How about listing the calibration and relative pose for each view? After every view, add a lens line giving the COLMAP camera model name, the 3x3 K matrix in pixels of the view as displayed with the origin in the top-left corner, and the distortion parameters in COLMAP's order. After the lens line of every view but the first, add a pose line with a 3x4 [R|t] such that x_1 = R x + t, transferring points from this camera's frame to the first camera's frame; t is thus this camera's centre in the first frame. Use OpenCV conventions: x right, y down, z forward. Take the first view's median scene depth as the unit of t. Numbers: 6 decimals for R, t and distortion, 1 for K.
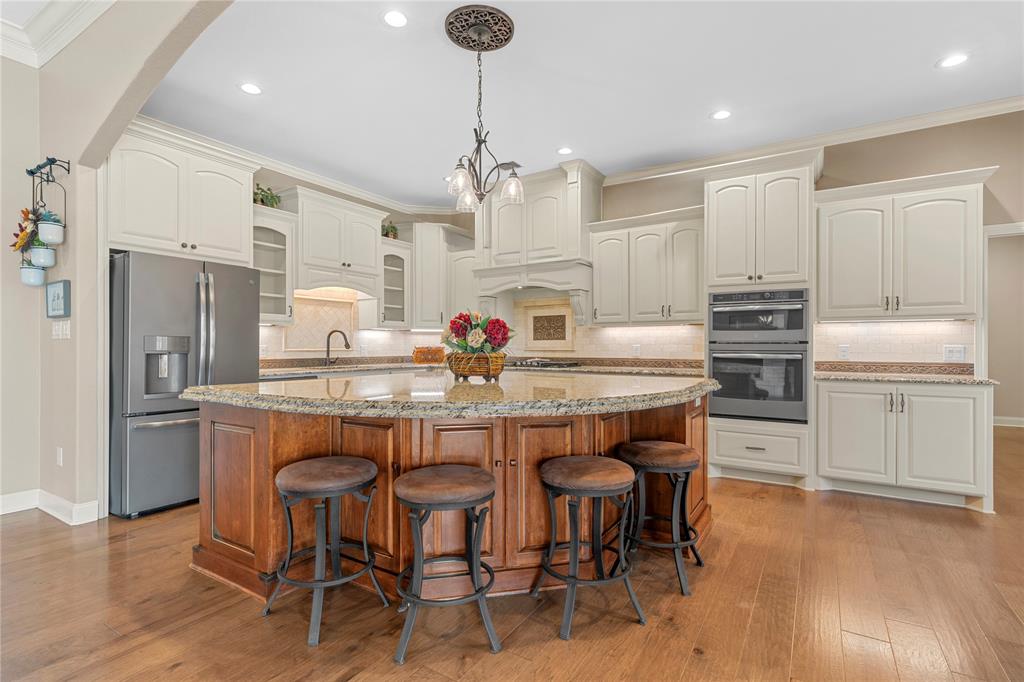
lens RADIAL K [[490.8, 0, 511.2], [0, 490.8, 348.3], [0, 0, 1]] dist [0.000865, 0.000160]
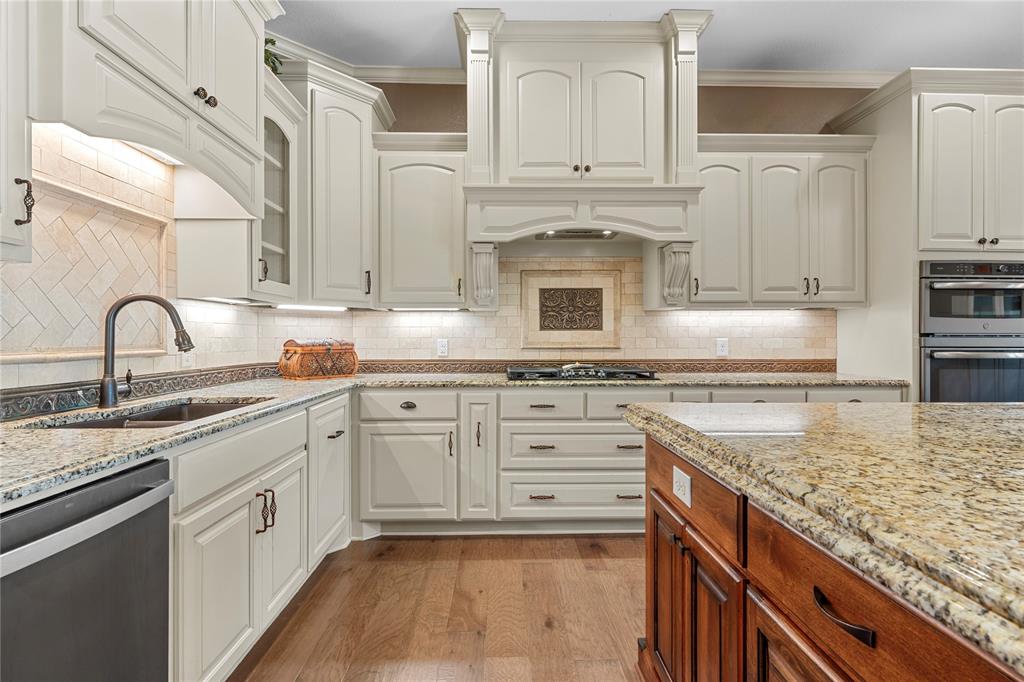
lens RADIAL K [[506.7, 0, 512.0], [0, 506.7, 341.0], [0, 0, 1]] dist [-0.000637, -0.000035]
pose [[0.831058, -0.003265, 0.556176, -0.338127], [0.003583, 0.999993, 0.000517, -0.004636], [-0.556174, 0.001564, 0.831065, 0.572265]]
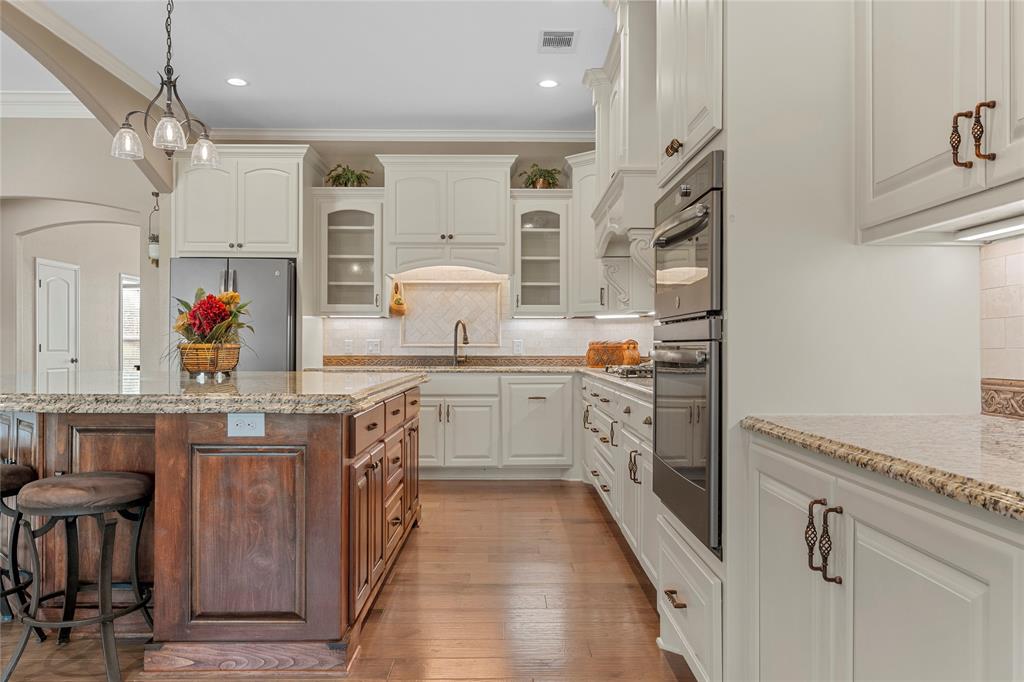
lens RADIAL K [[723.4, 0, 512.0], [0, 723.4, 341.0], [0, 0, 1]] dist [-0.031318, 0.000044]
pose [[0.546939, -0.007507, -0.837139, 0.655200], [-0.006305, 0.999894, -0.013086, 0.010699], [0.837149, 0.012436, 0.546834, 0.436525]]
